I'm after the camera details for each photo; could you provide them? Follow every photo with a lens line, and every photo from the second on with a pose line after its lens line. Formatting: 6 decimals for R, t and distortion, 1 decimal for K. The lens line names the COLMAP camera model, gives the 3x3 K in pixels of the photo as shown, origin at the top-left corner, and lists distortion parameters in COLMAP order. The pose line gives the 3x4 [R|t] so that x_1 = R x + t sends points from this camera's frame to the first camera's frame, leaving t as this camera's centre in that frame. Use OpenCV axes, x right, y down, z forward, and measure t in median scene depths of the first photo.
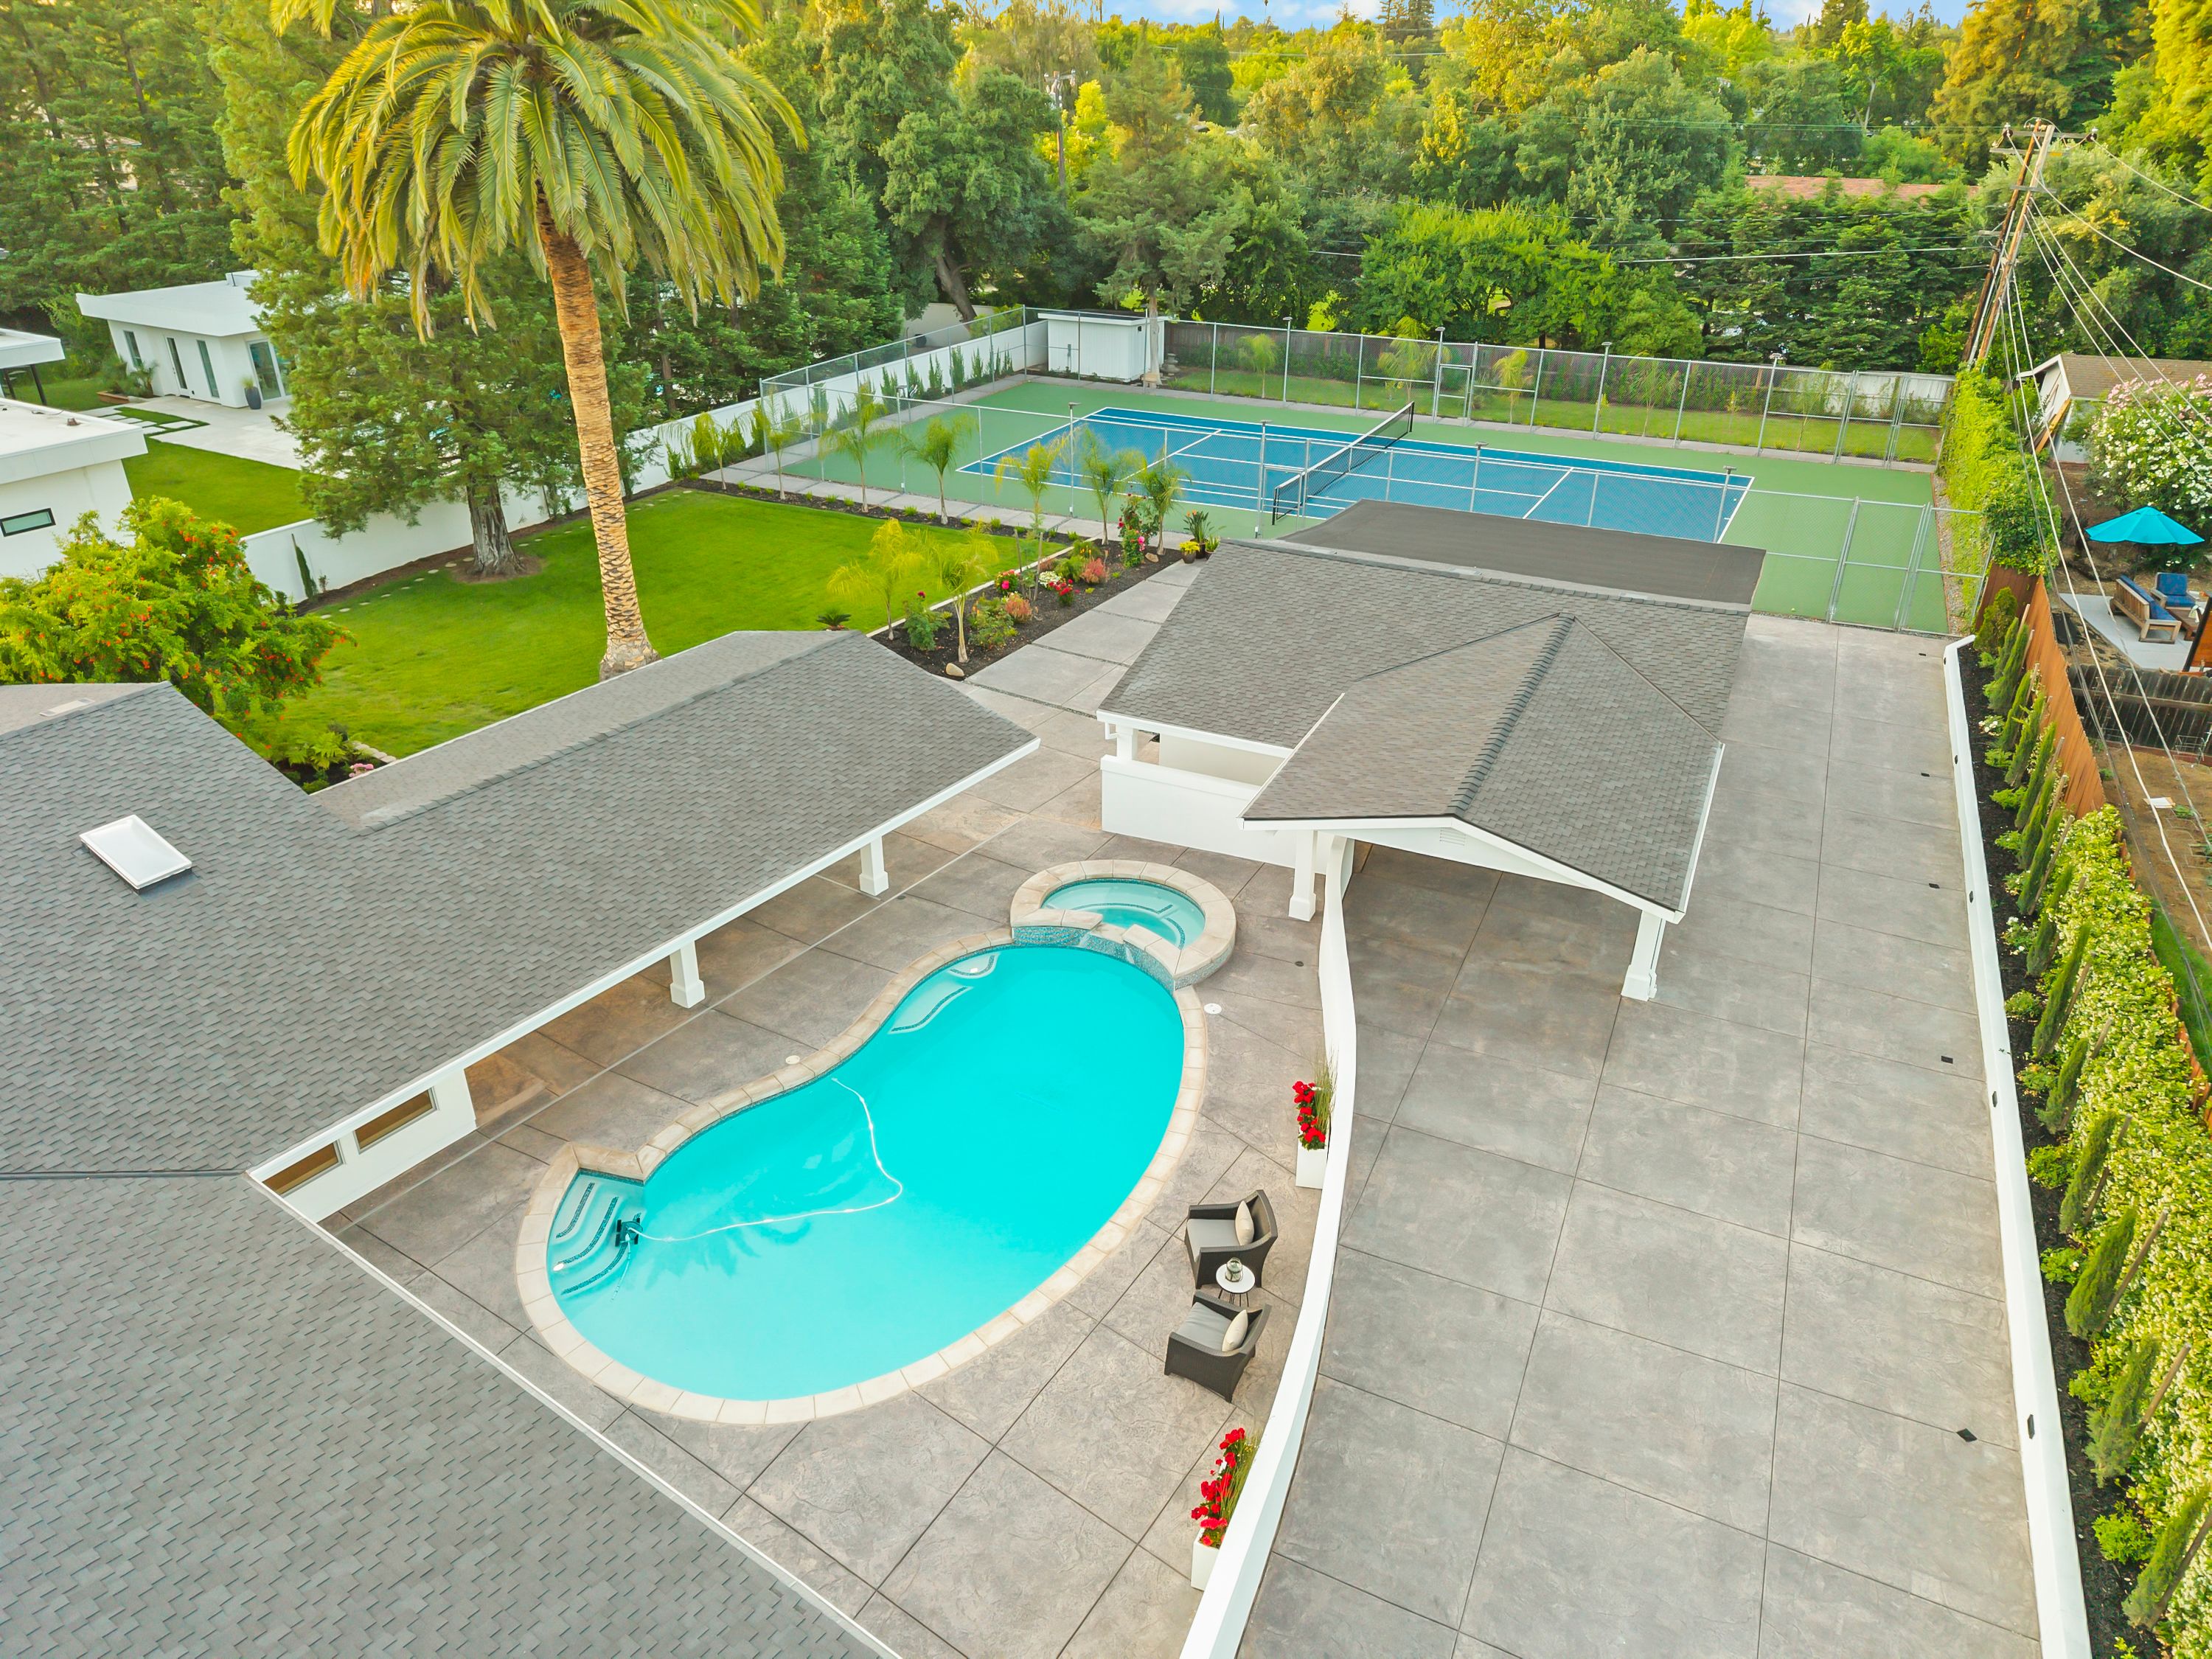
lens RADIAL K [[1545.2, 0, 1106.0], [0, 1545.2, 829.5], [0, 0, 1]] dist [-0.004987, 0.003691]
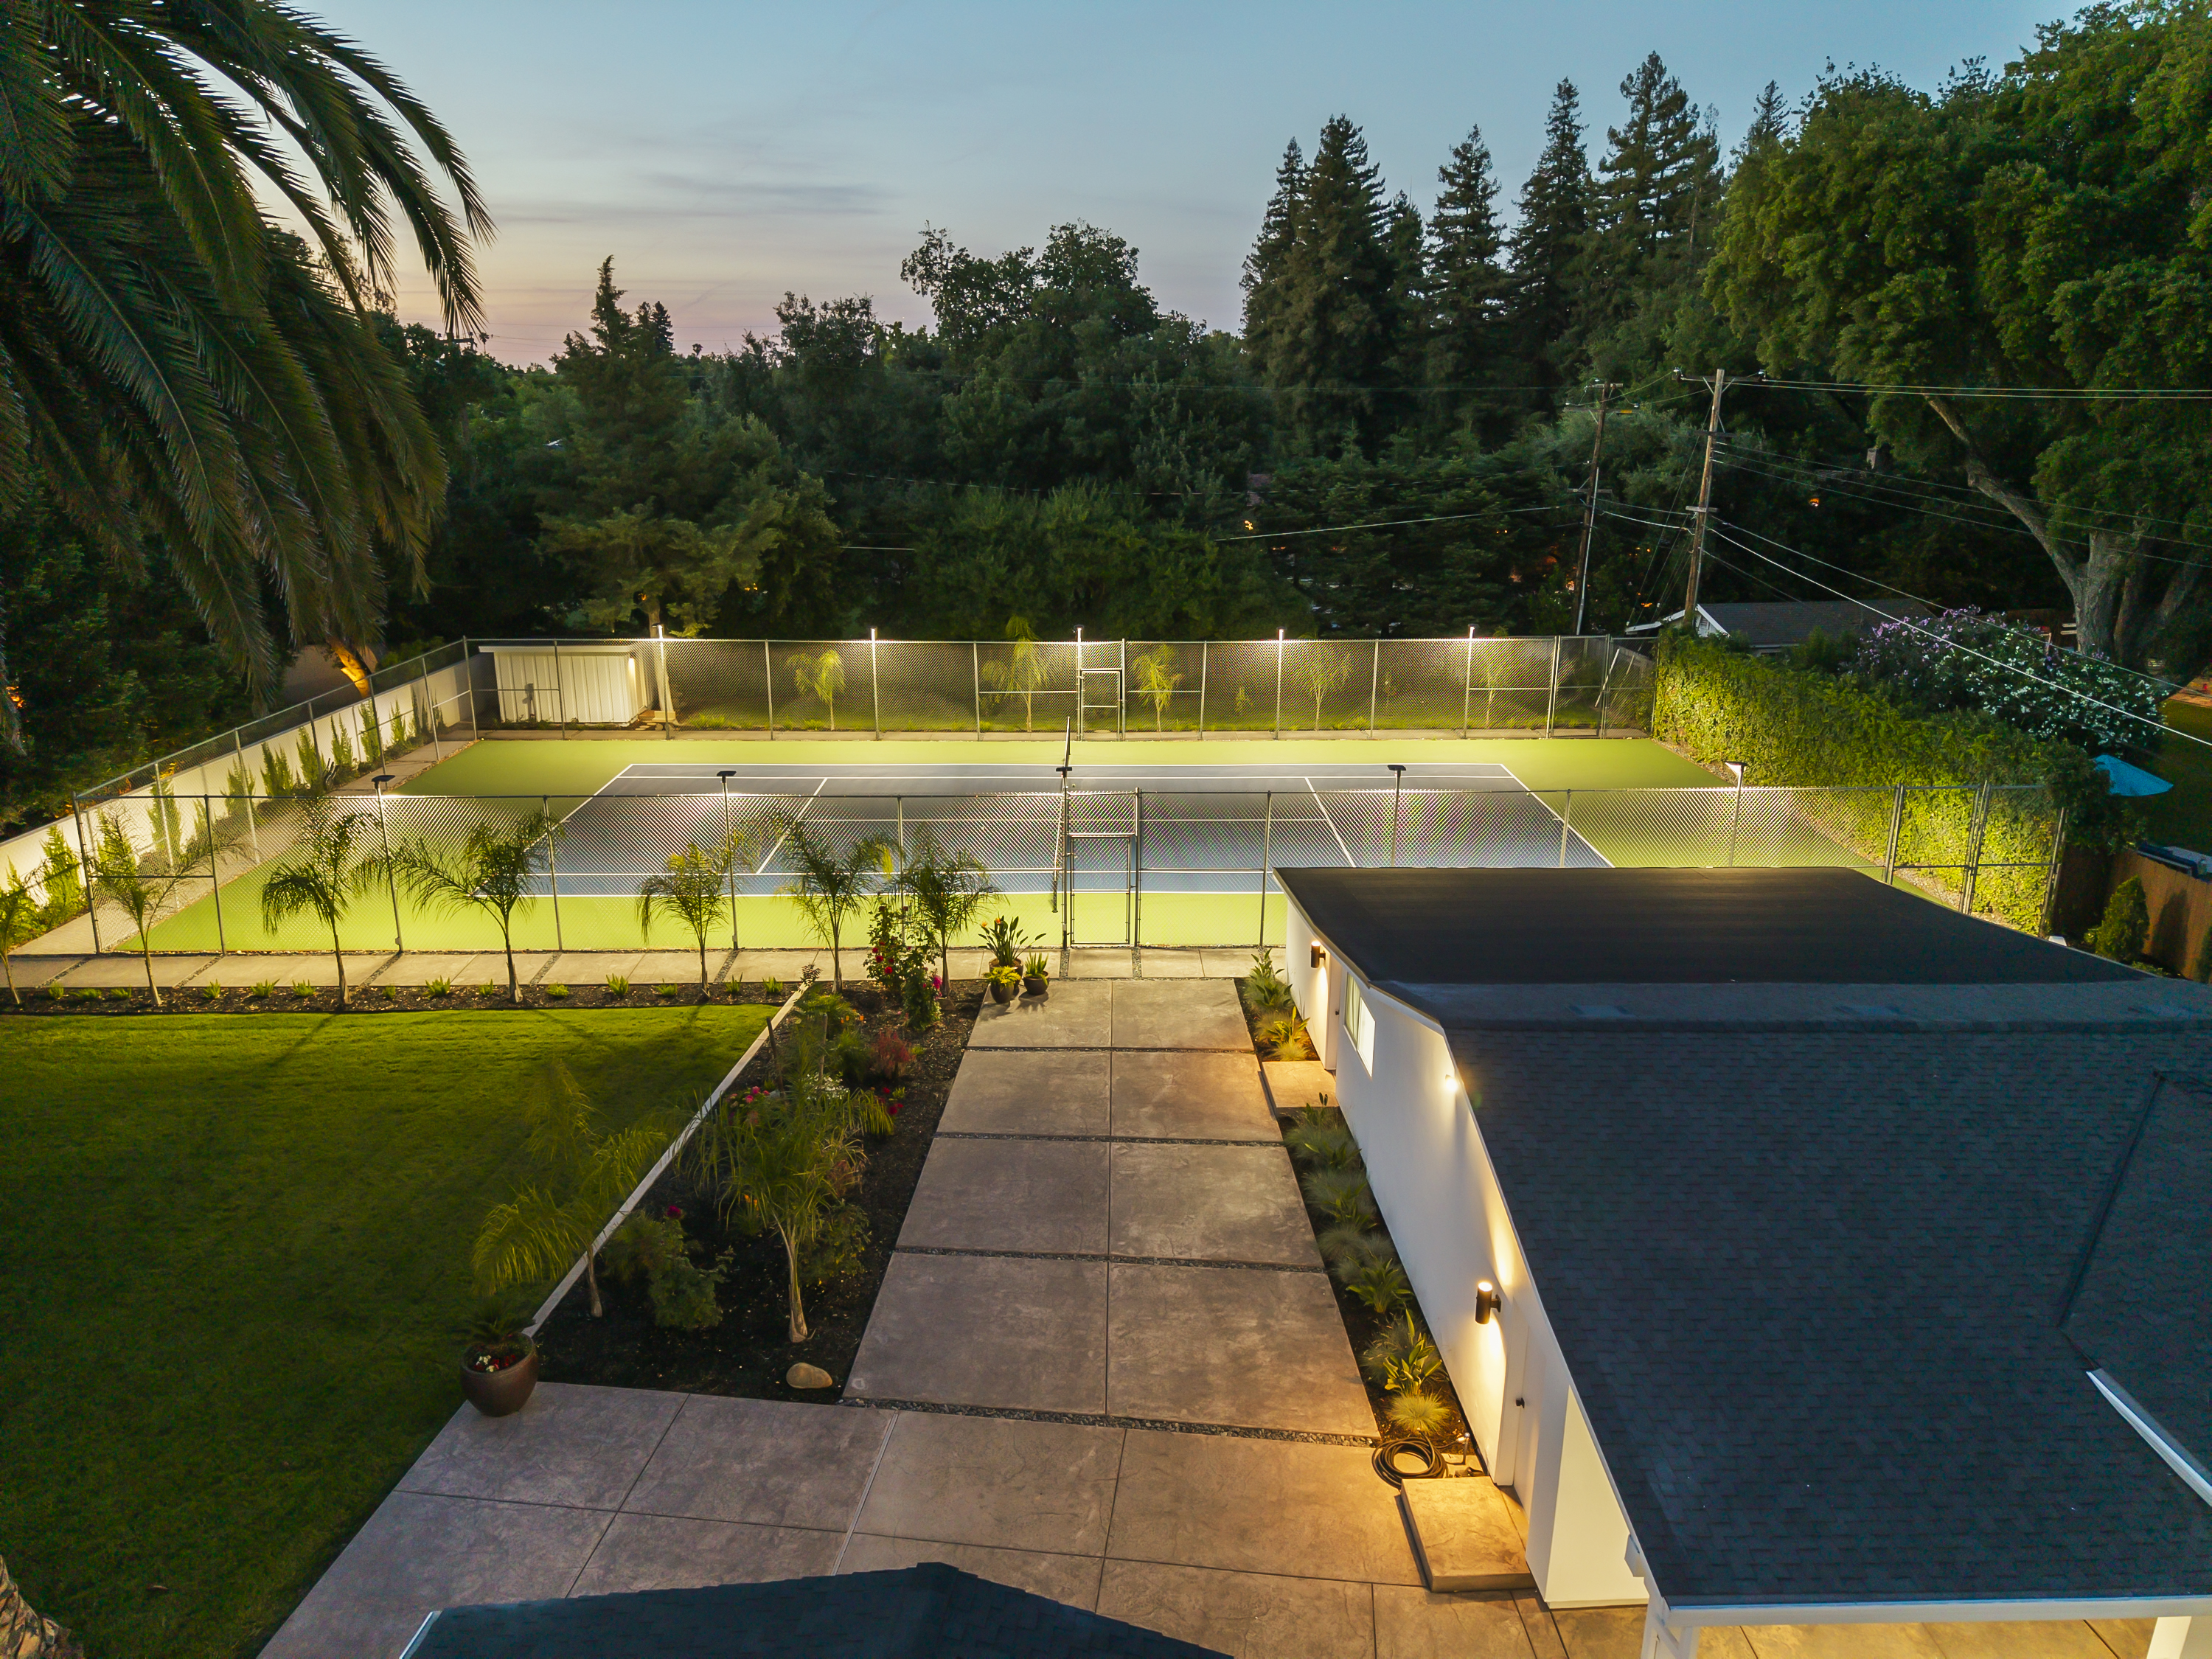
lens RADIAL K [[1472.1, 0, 1106.0], [0, 1472.1, 829.5], [0, 0, 1]] dist [0.063200, -0.000369]
pose [[0.881498, -0.129833, 0.453987, -0.120200], [0.211182, 0.968340, -0.133117, -0.109679], [-0.422331, 0.213216, 0.881008, 0.320062]]
